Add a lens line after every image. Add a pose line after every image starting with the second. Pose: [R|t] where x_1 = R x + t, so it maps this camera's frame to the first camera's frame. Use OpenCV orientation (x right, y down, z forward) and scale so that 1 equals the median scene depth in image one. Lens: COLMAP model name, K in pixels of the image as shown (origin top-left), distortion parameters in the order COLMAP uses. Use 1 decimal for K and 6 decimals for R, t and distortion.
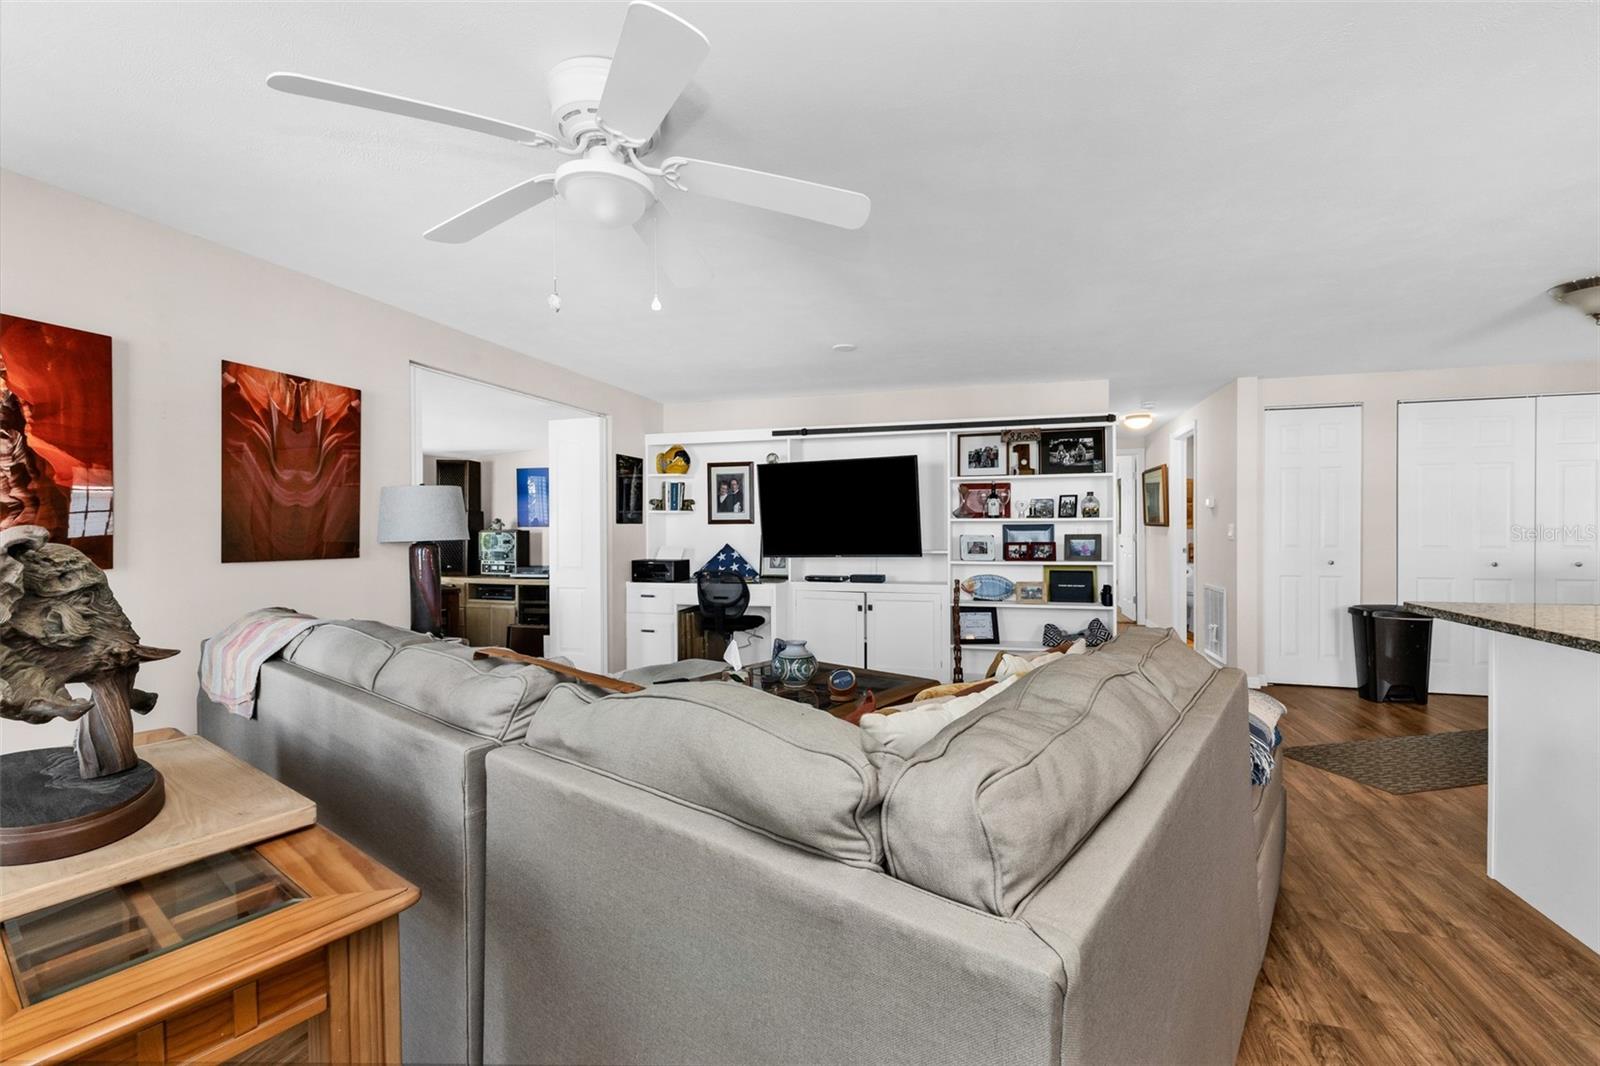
lens RADIAL K [[692.0, 0, 805.7], [0, 692.0, 534.6], [0, 0, 1]] dist [0.007846, -0.002193]
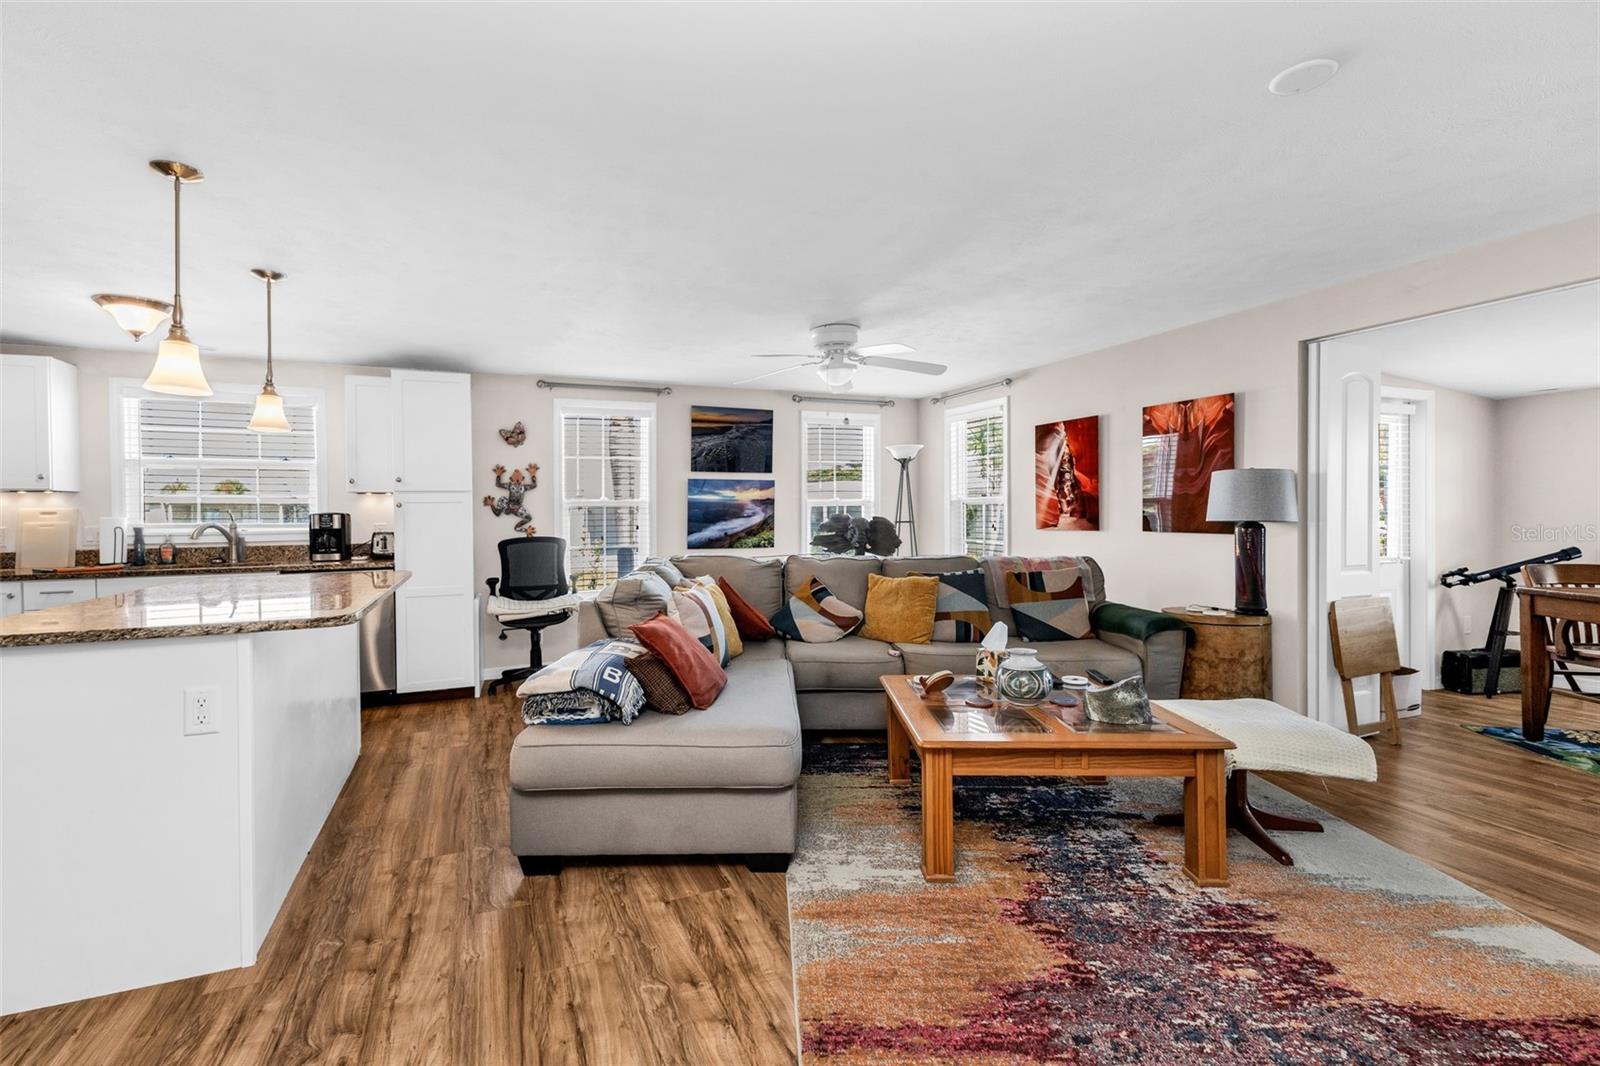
lens RADIAL K [[723.2, 0, 761.8], [0, 723.2, 517.6], [0, 0, 1]] dist [0.012750, -0.003911]
pose [[-0.784347, 0.013862, -0.620167, 0.475939], [0.006852, 0.999883, 0.013683, -0.010991], [0.620284, 0.006483, -0.784350, 0.918016]]
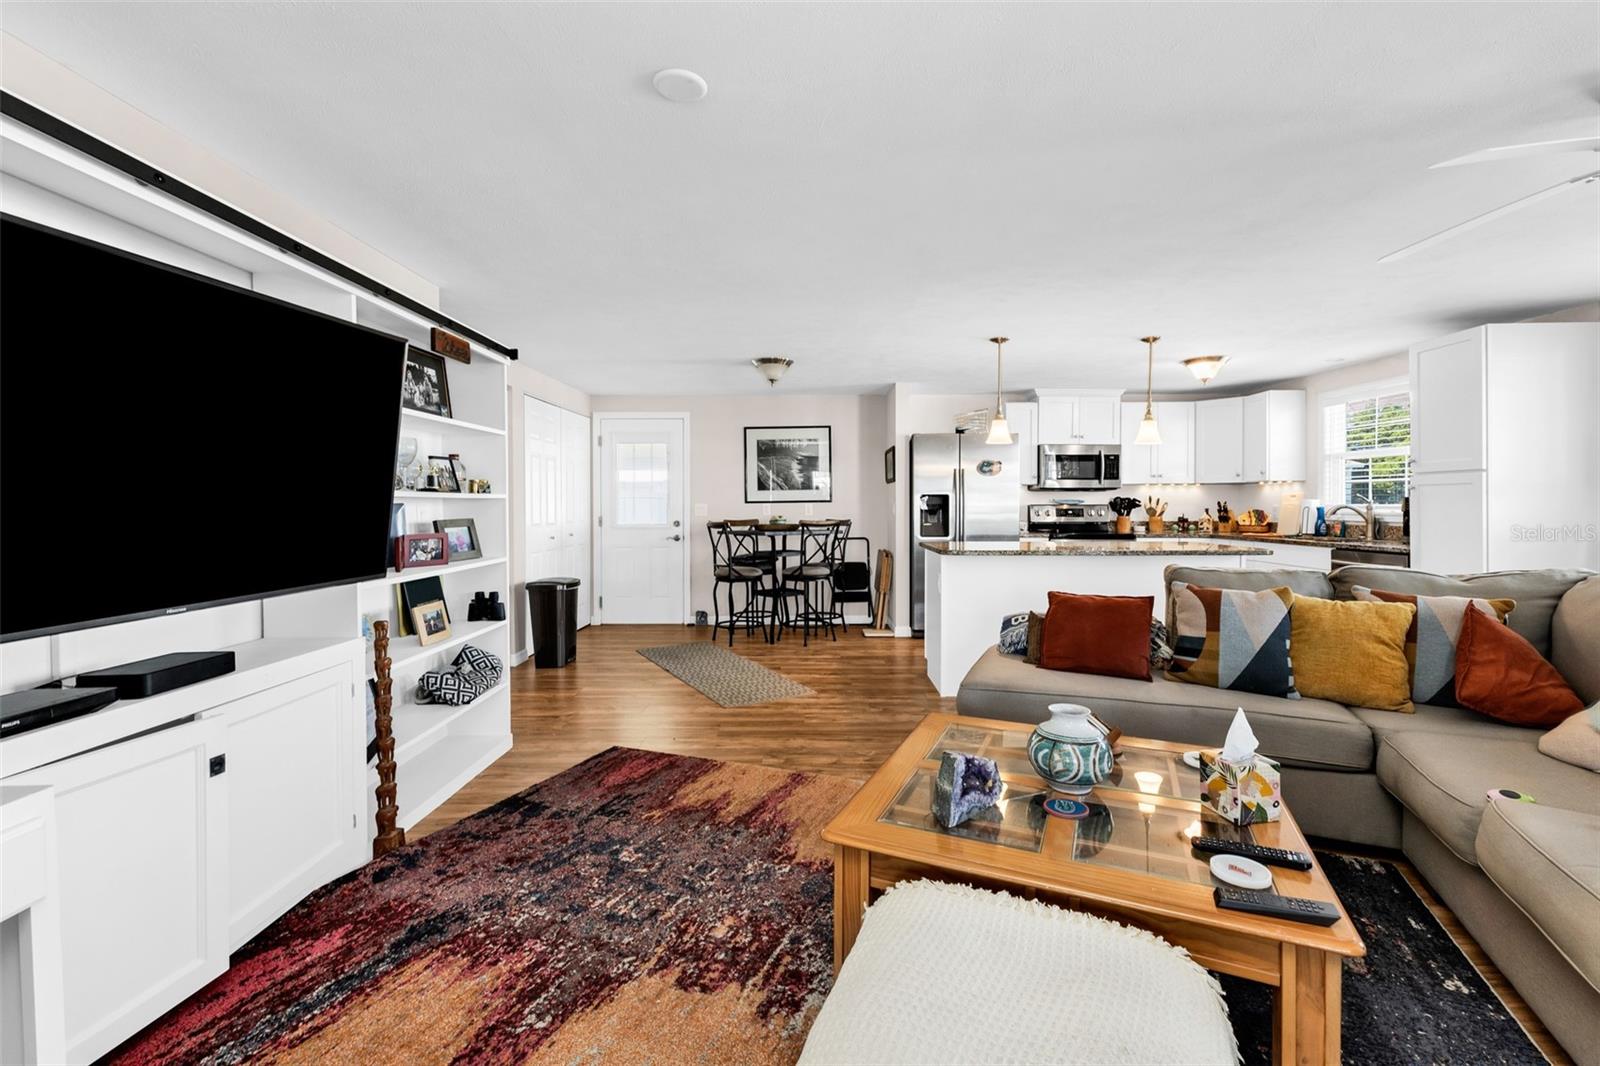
lens RADIAL K [[692.0, 0, 797.5], [0, 692.0, 516.6], [0, 0, 1]] dist [0.007846, -0.002193]
pose [[-0.262973, -0.013393, 0.964710, -0.307811], [0.014302, 0.999740, 0.017778, -0.008980], [-0.964697, 0.018472, -0.262713, 0.839155]]
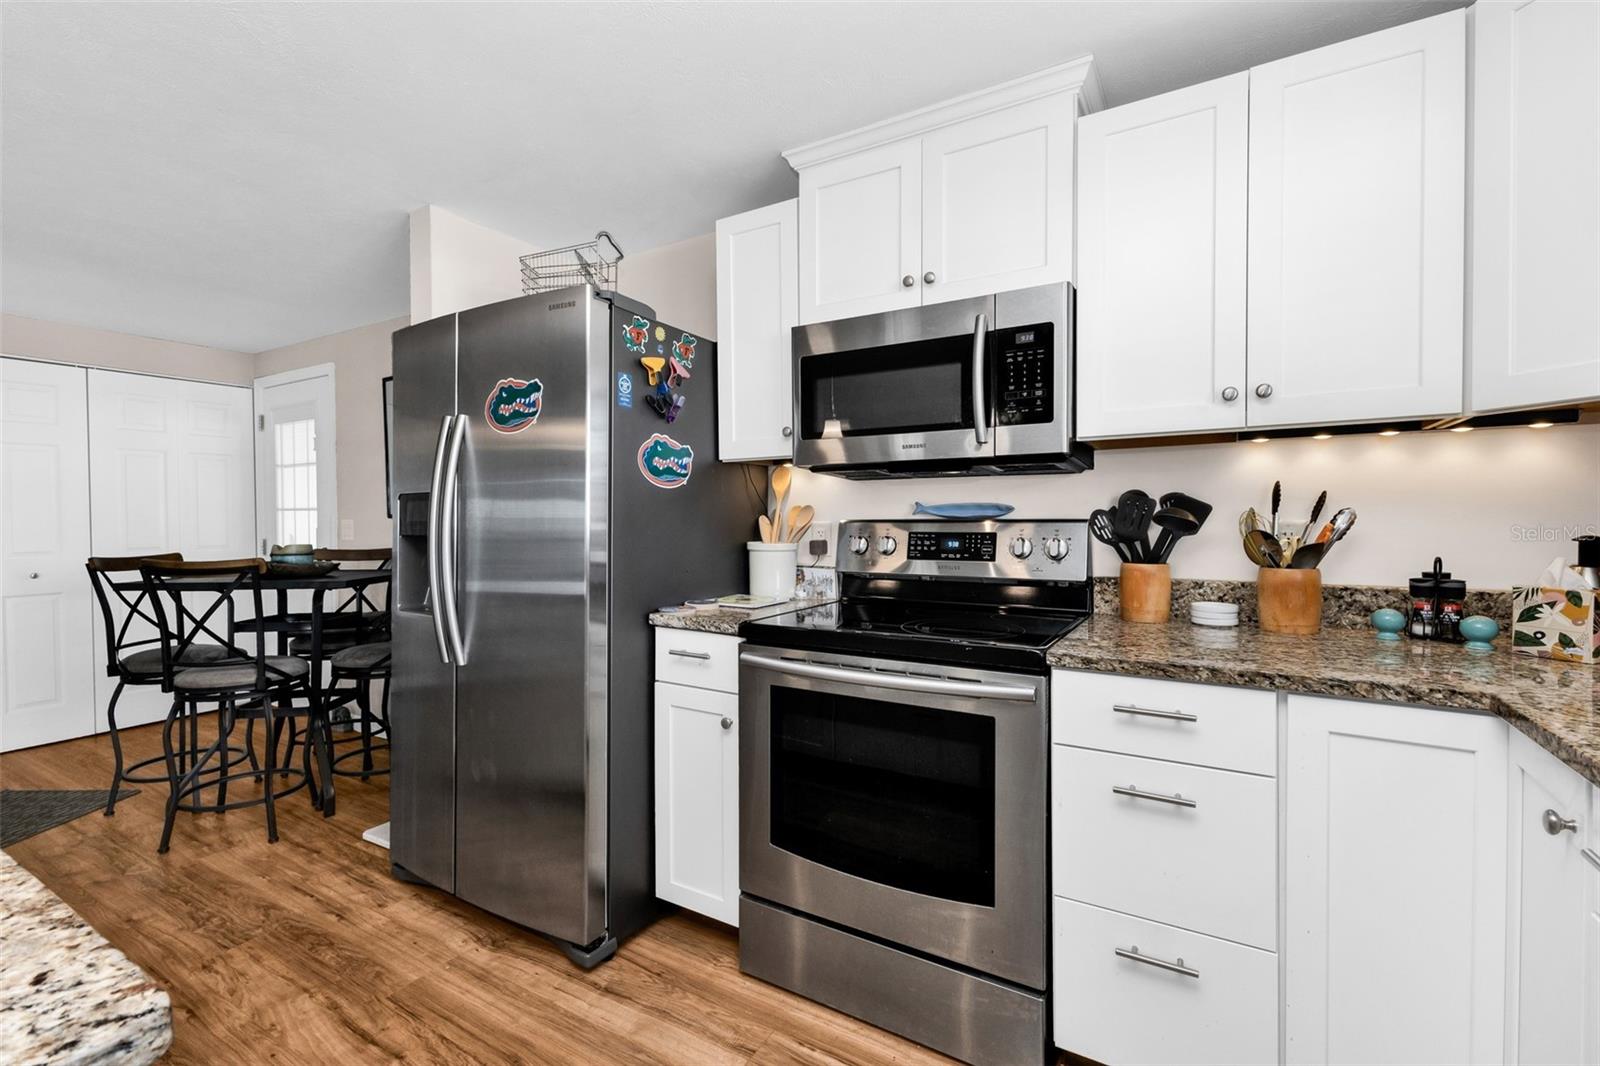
lens RADIAL K [[692.0, 0, 797.1], [0, 692.0, 517.3], [0, 0, 1]] dist [0.007846, -0.002193]
pose [[0.240113, 0.003575, 0.970738, 0.404740], [0.016077, 0.999841, -0.007658, -0.000551], [-0.970612, 0.017445, 0.240018, -0.001856]]
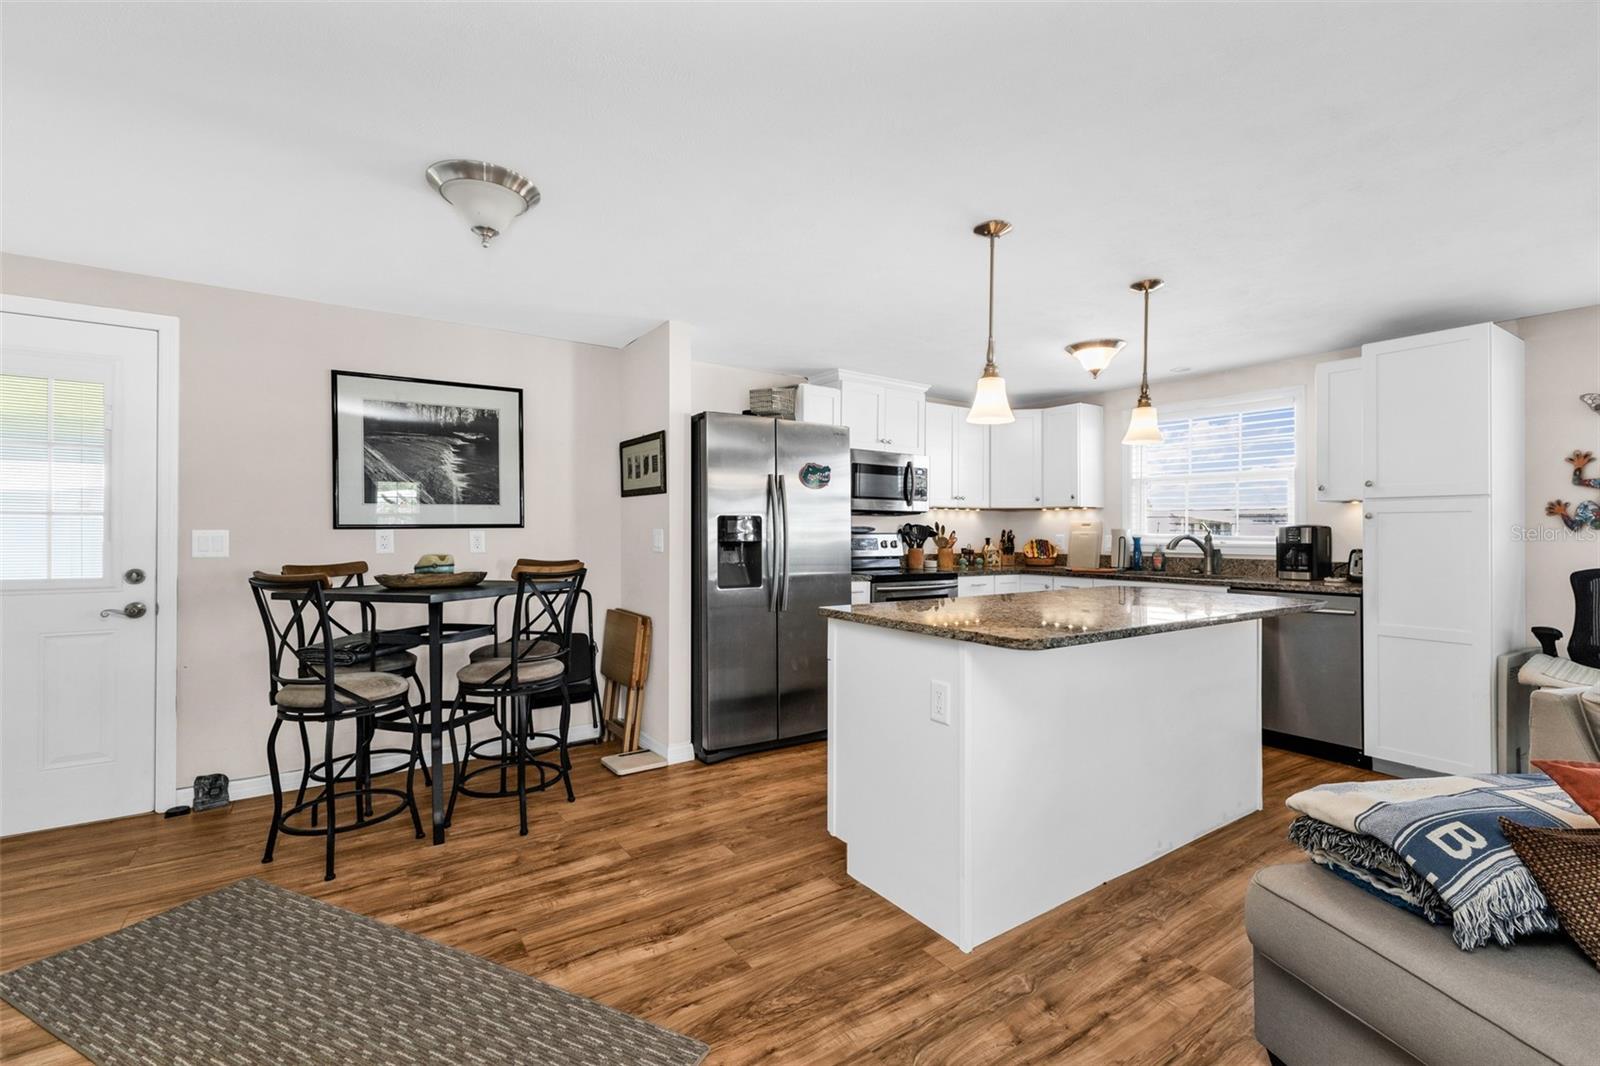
lens RADIAL K [[692.0, 0, 788.2], [0, 692.0, 530.6], [0, 0, 1]] dist [0.007846, -0.002193]
pose [[-0.773525, 0.001394, 0.633765, 0.281990], [0.007149, 0.999953, 0.006525, -0.011793], [-0.633726, 0.009578, -0.773498, 0.813737]]
